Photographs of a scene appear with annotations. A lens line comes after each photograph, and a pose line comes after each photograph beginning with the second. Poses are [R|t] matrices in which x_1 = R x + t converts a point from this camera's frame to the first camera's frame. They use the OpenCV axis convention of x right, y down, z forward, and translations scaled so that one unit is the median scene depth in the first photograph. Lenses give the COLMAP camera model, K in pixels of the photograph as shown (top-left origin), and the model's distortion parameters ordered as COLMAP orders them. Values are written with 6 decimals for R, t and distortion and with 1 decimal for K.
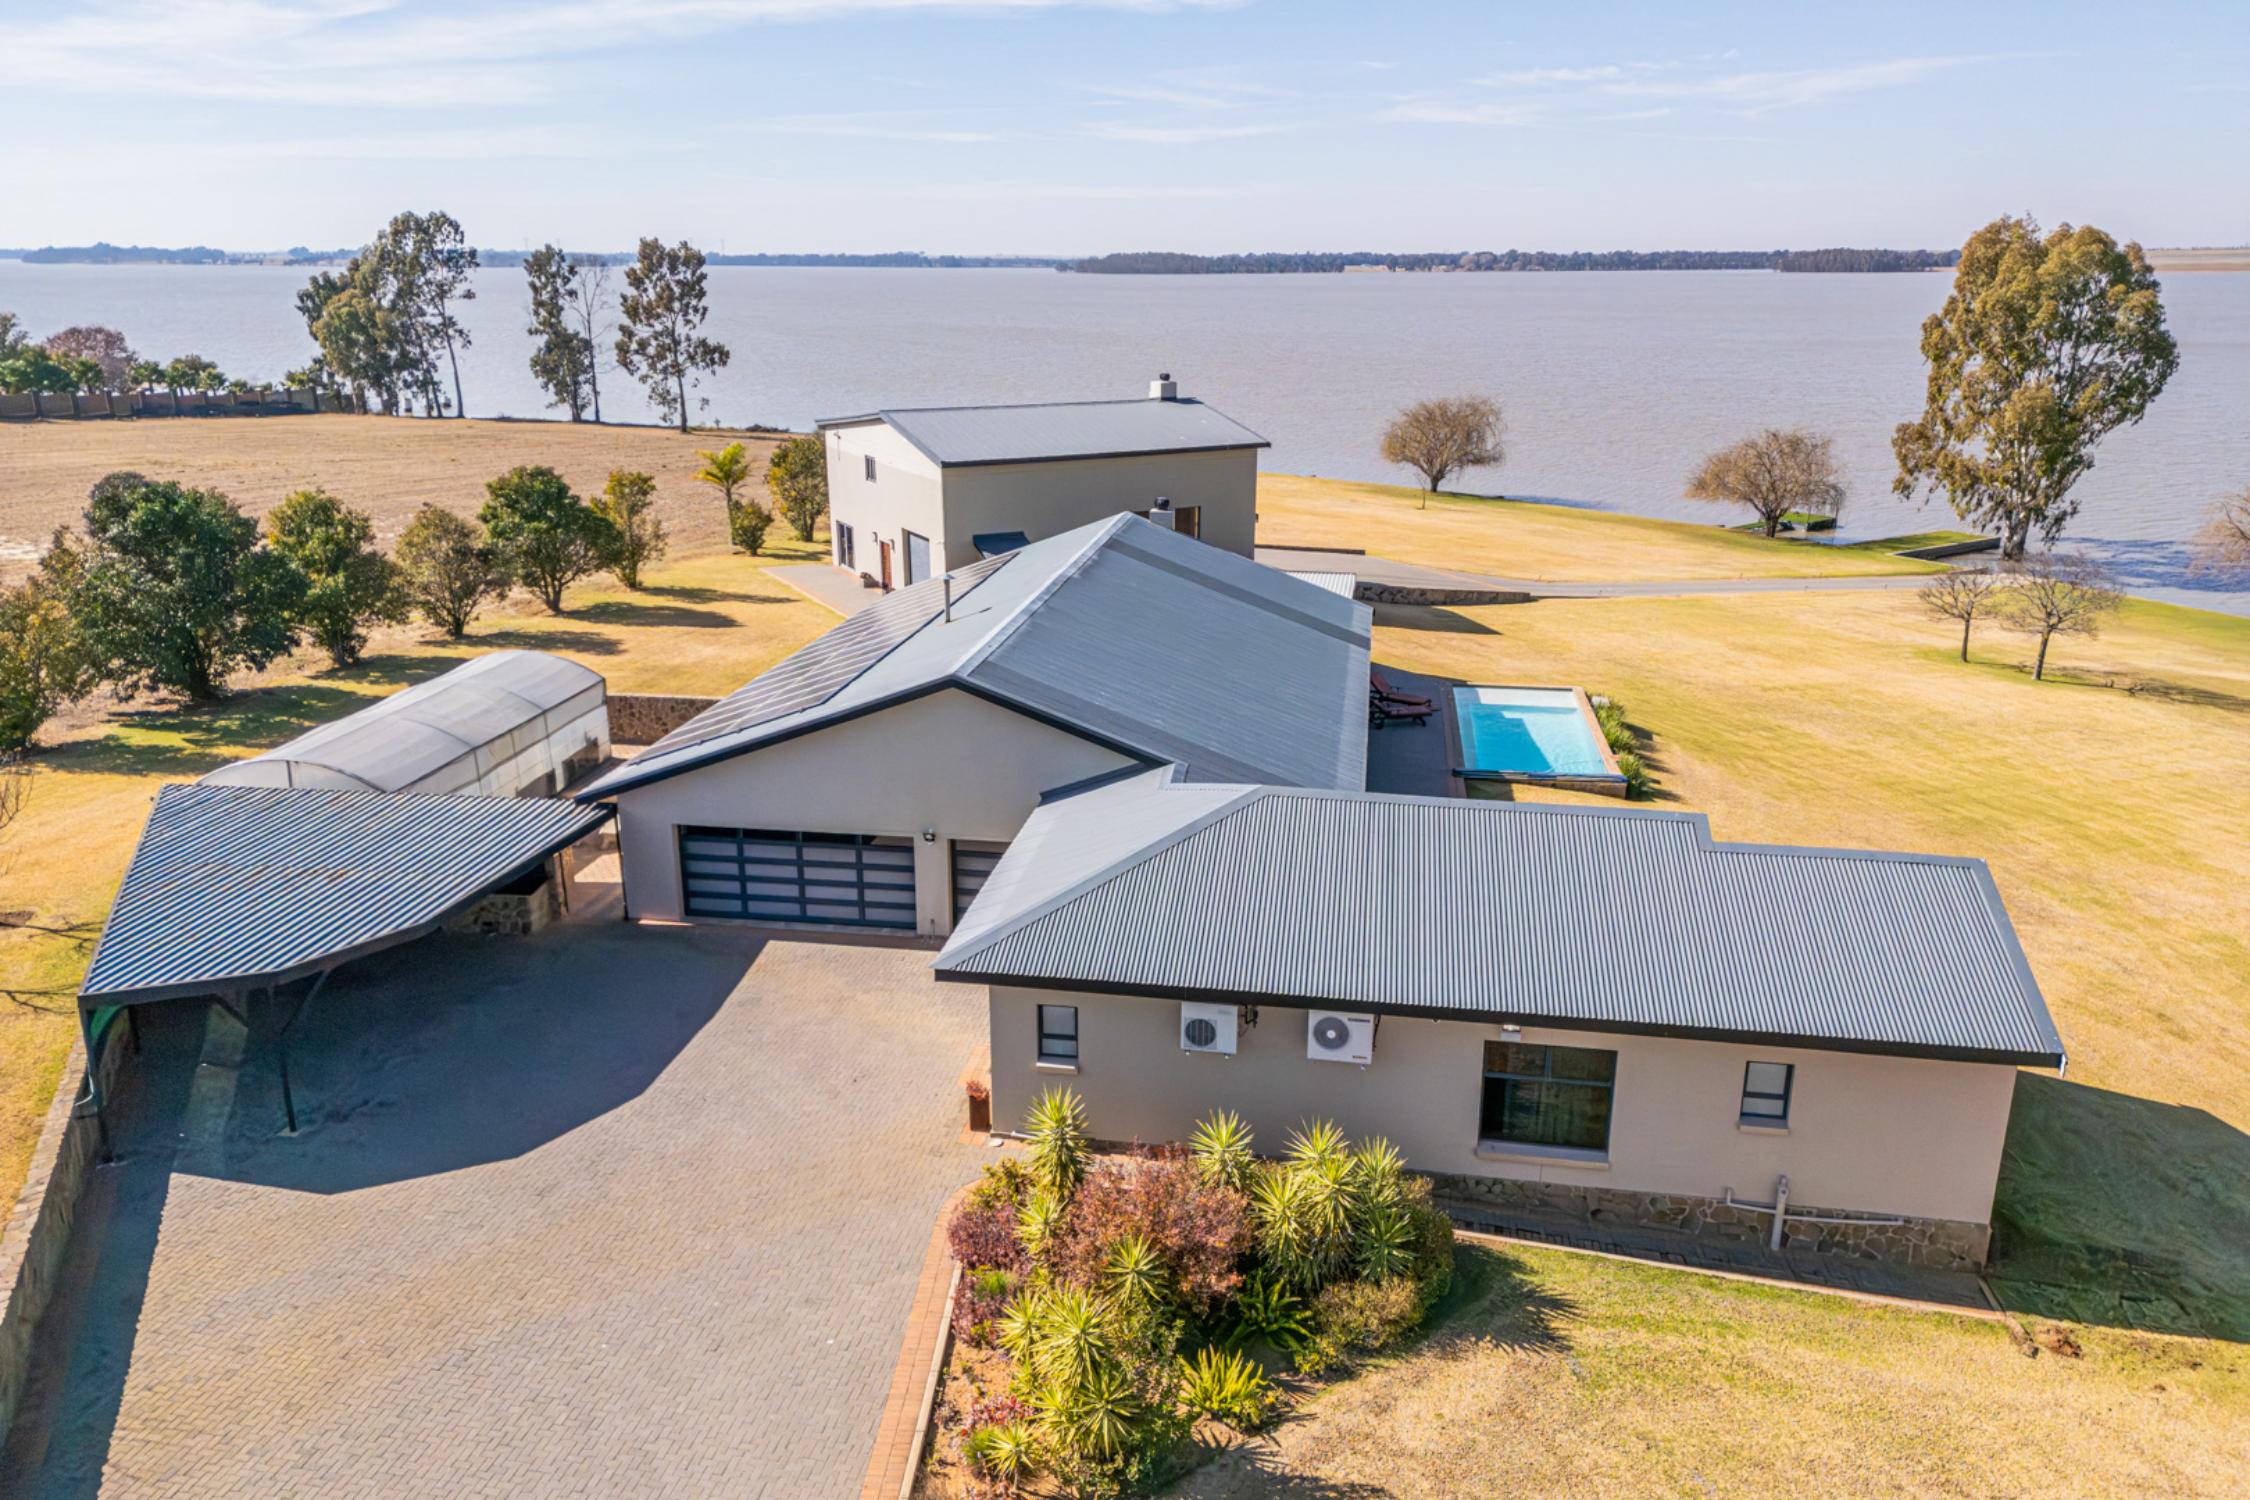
lens RADIAL K [[1588.5, 0, 1127.4], [0, 1588.5, 701.2], [0, 0, 1]] dist [0.057858, -0.036134]
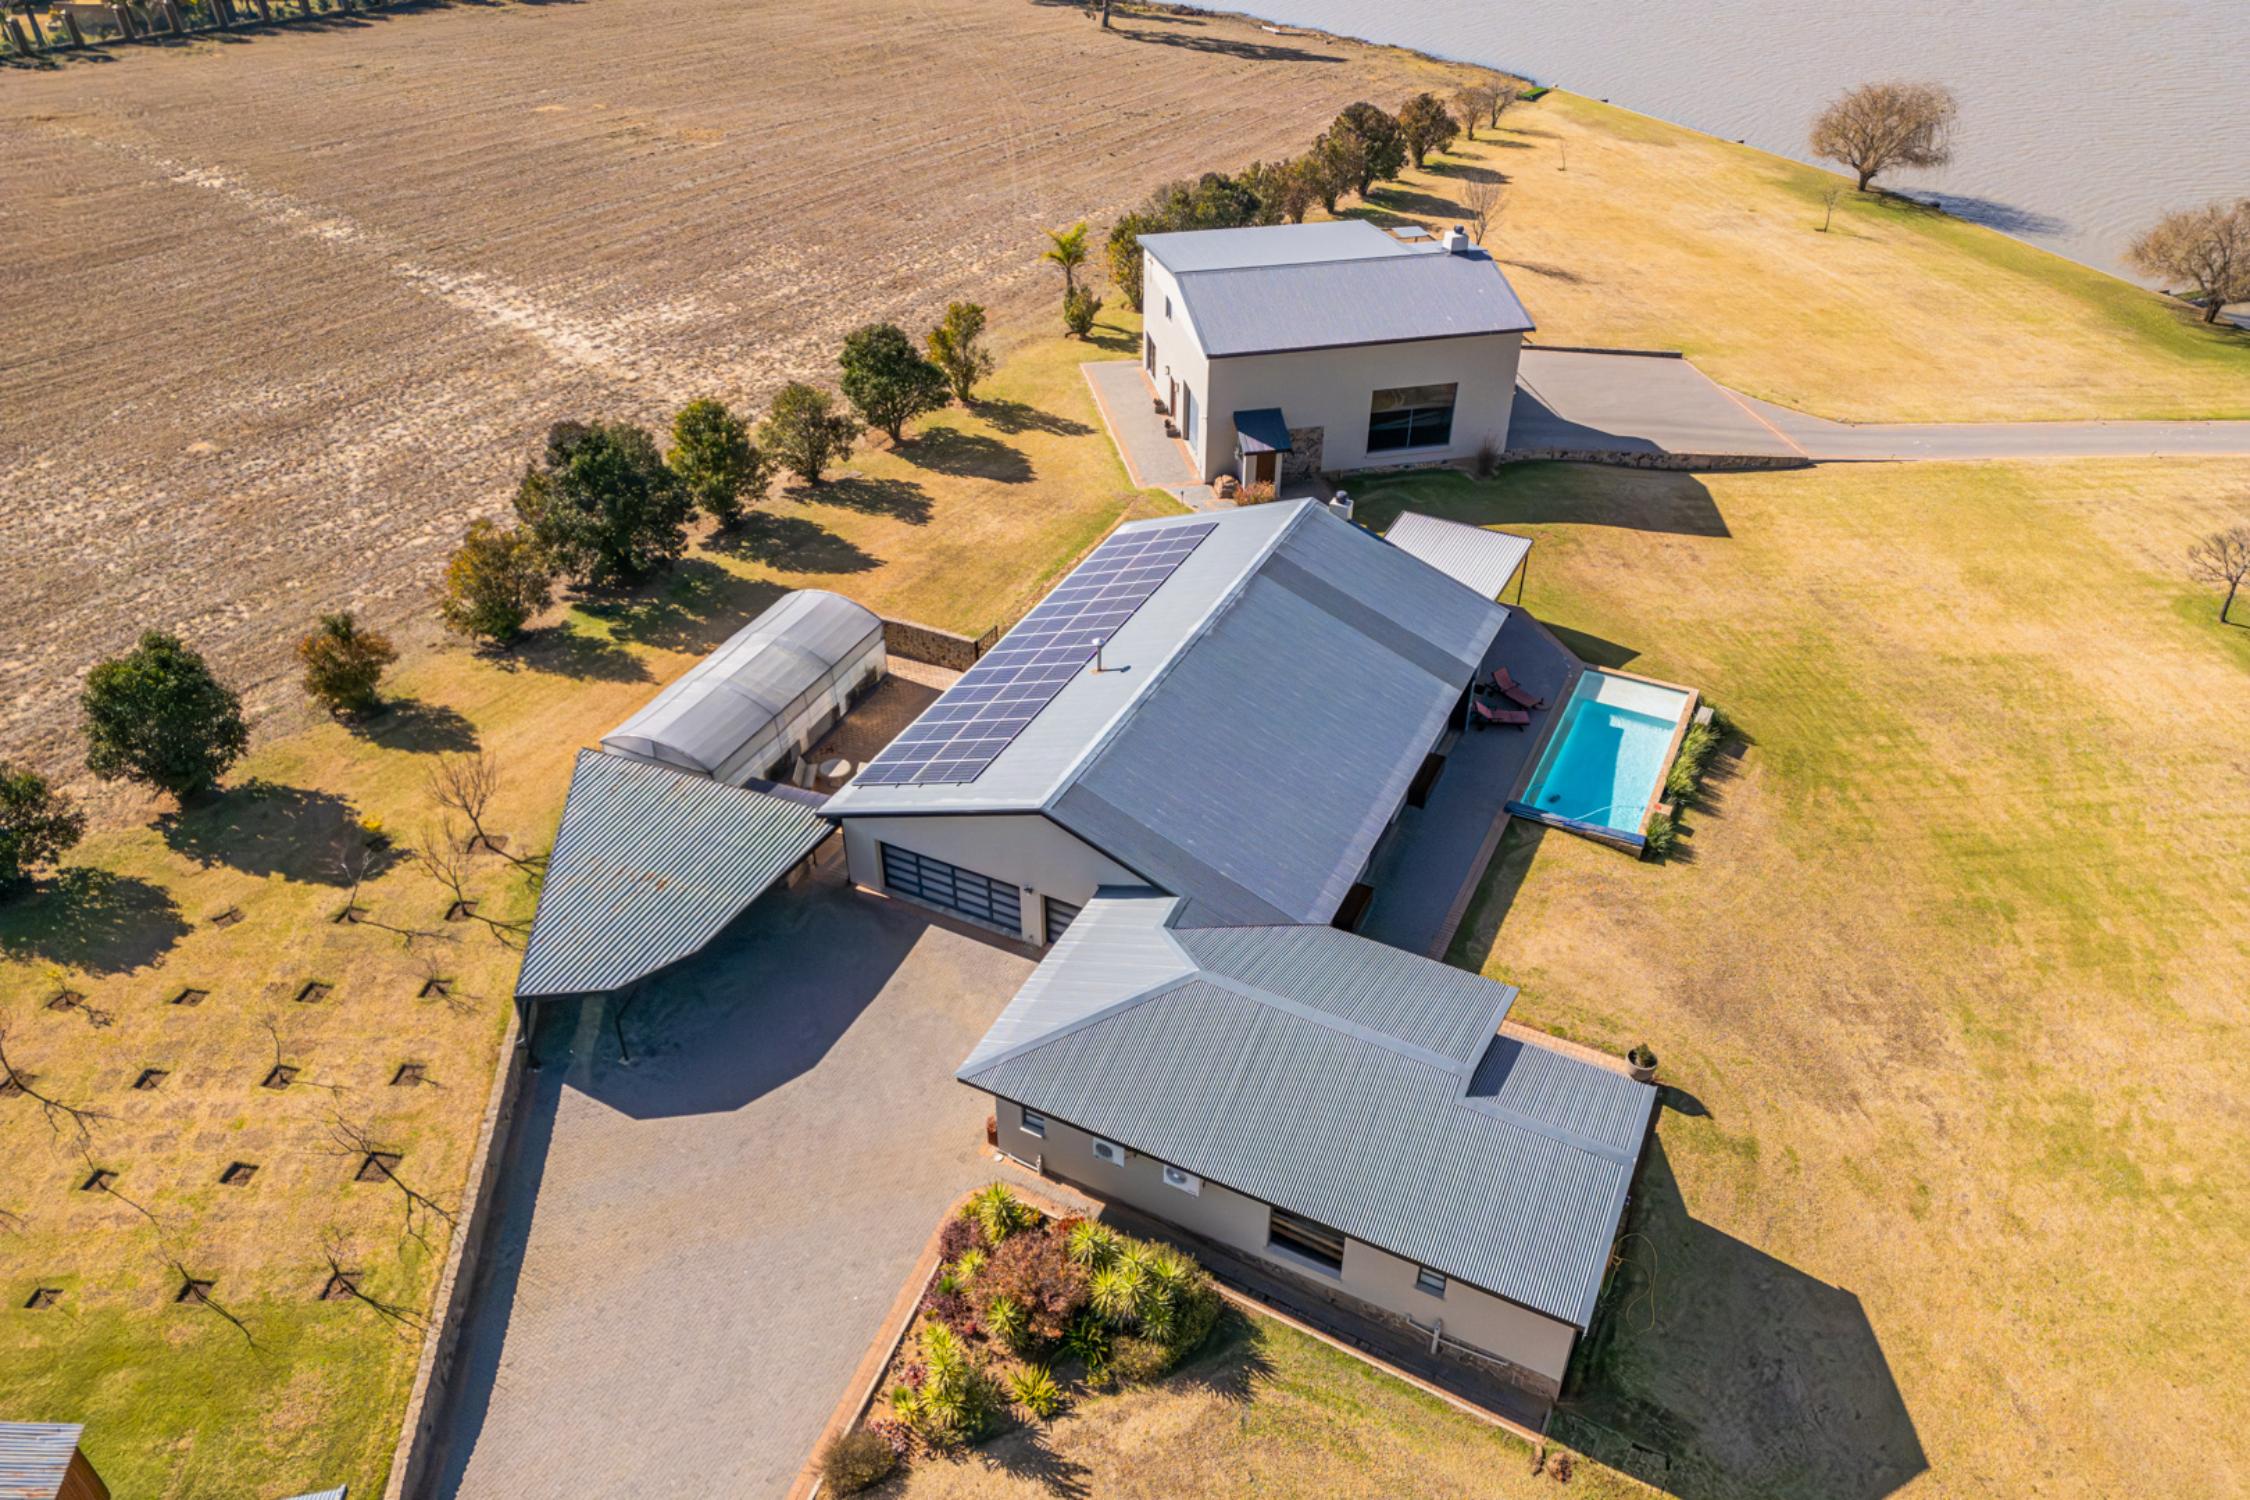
lens RADIAL K [[1566.1, 0, 1125.0], [0, 1566.1, 750.0], [0, 0, 1]] dist [0.076883, -0.069092]
pose [[0.954494, 0.172631, -0.243187, 0.307207], [-0.076228, 0.929569, 0.360680, -0.599490], [0.288324, -0.325729, 0.900428, -0.244661]]
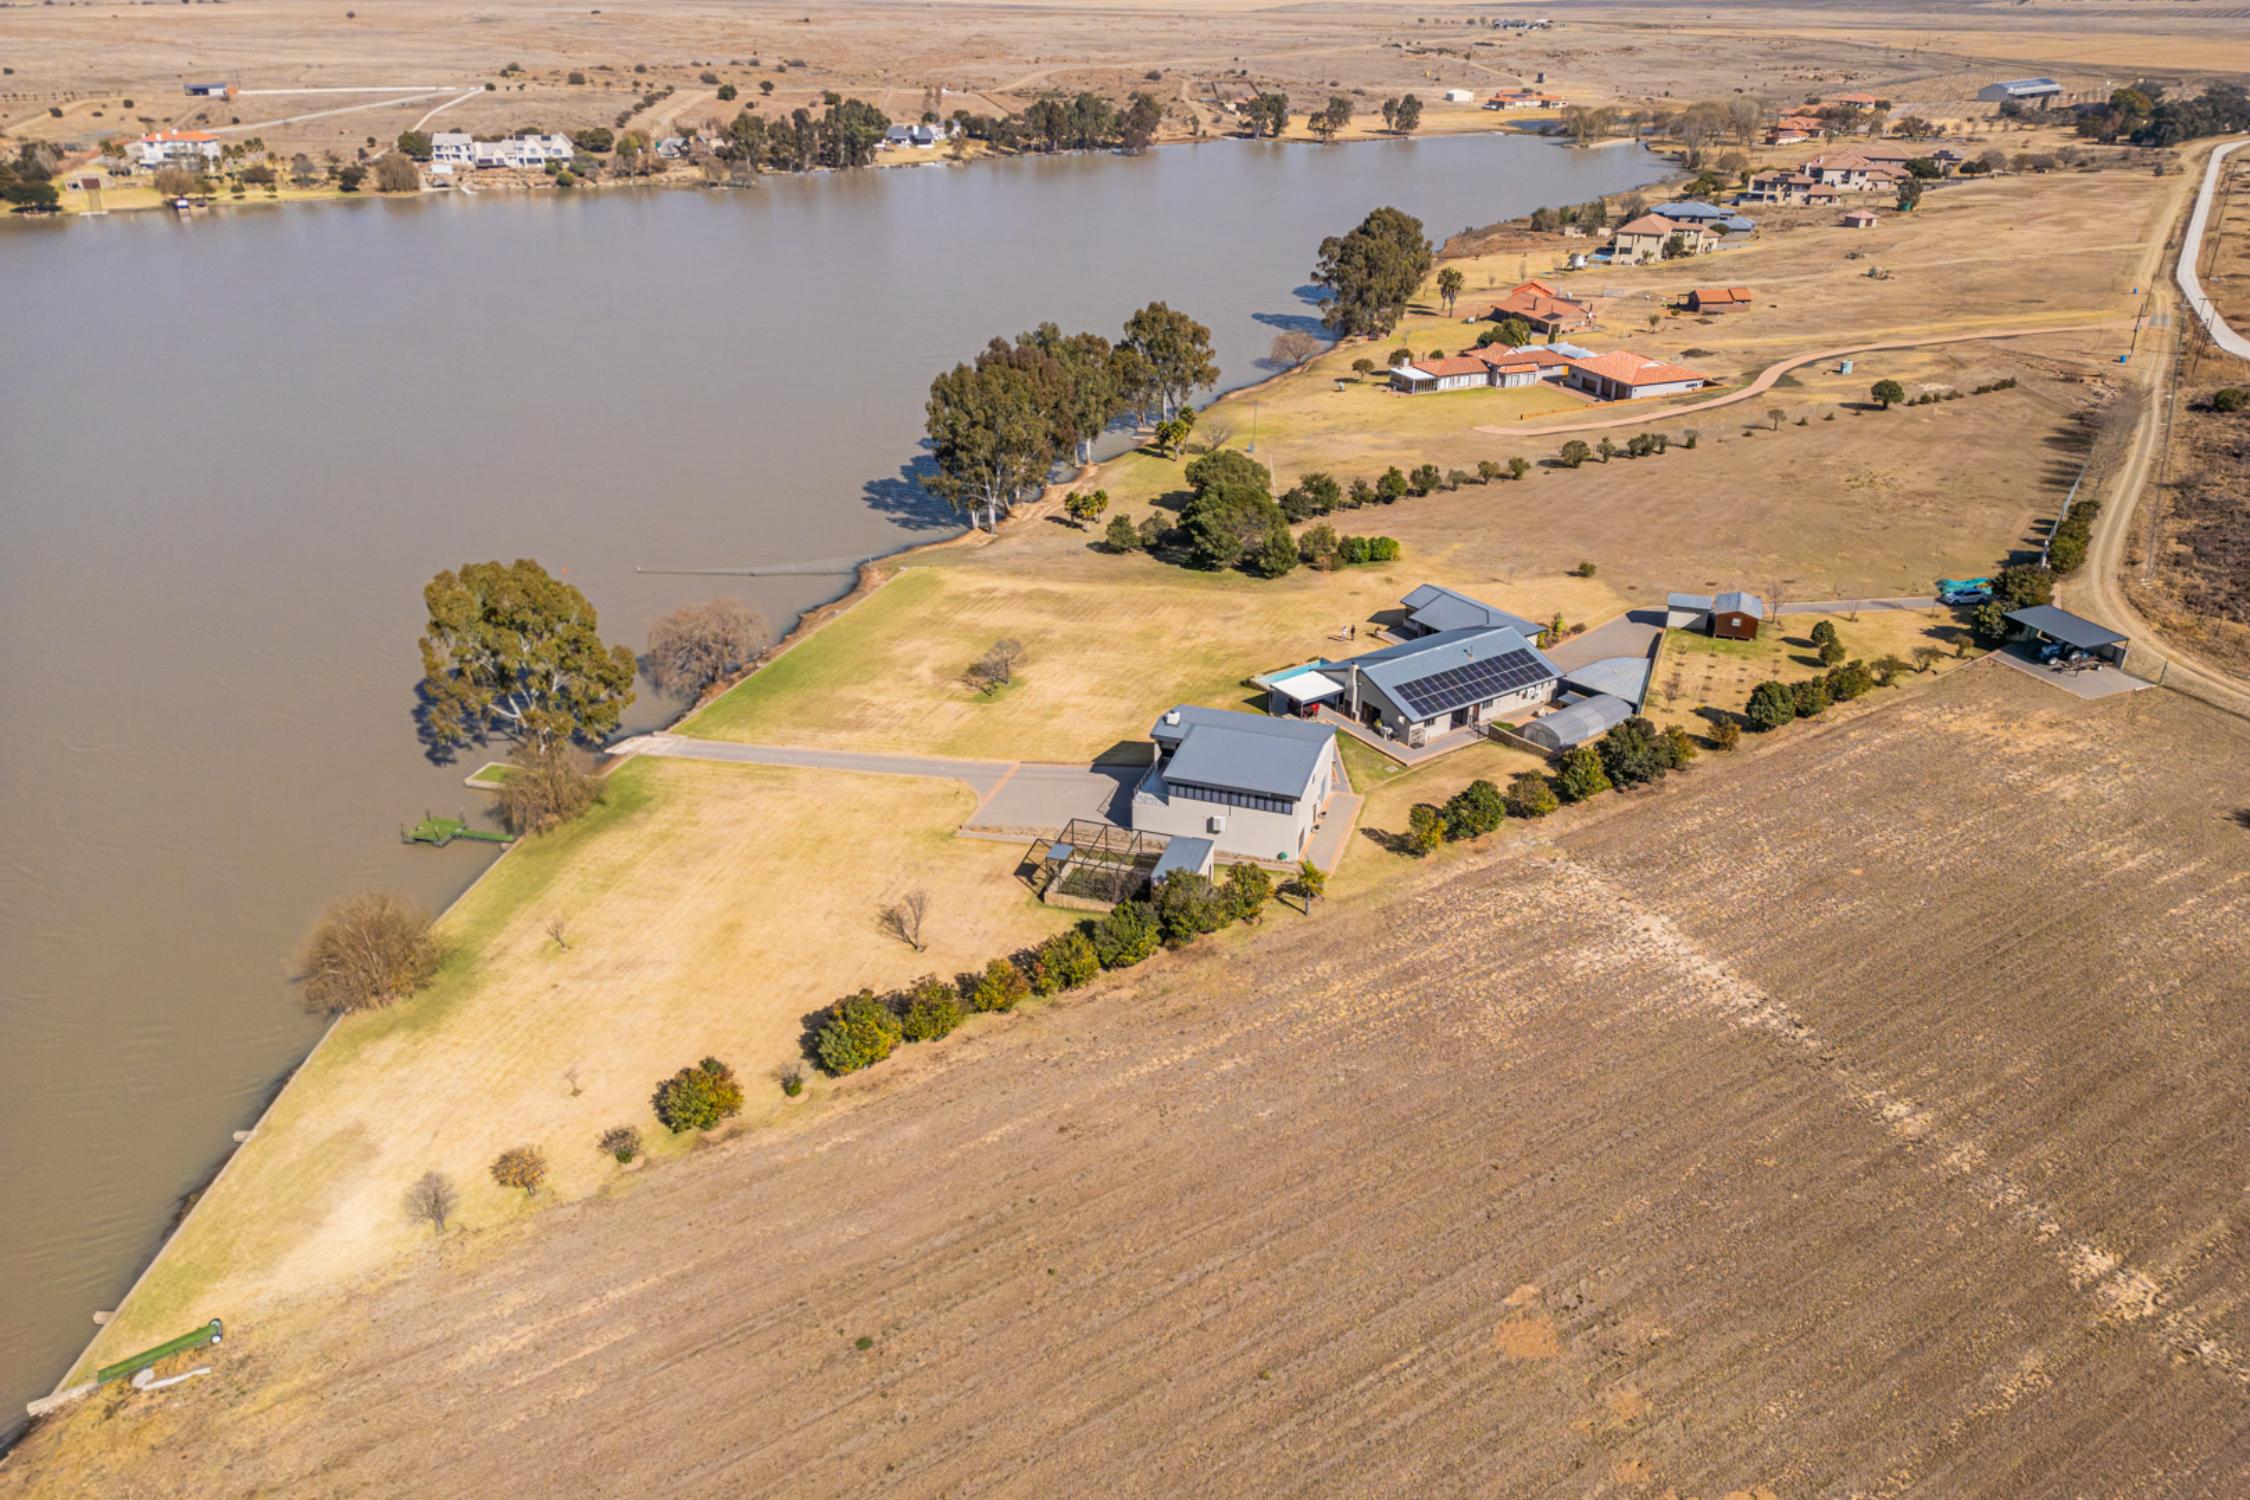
lens RADIAL K [[1568.3, 0, 1125.0], [0, 1568.3, 750.0], [0, 0, 1]] dist [0.079484, -0.062571]
pose [[-0.678150, -0.324927, 0.659192, -3.012011], [0.190891, 0.788291, 0.584943, -3.215855], [-0.709699, 0.522513, -0.472554, 4.875452]]
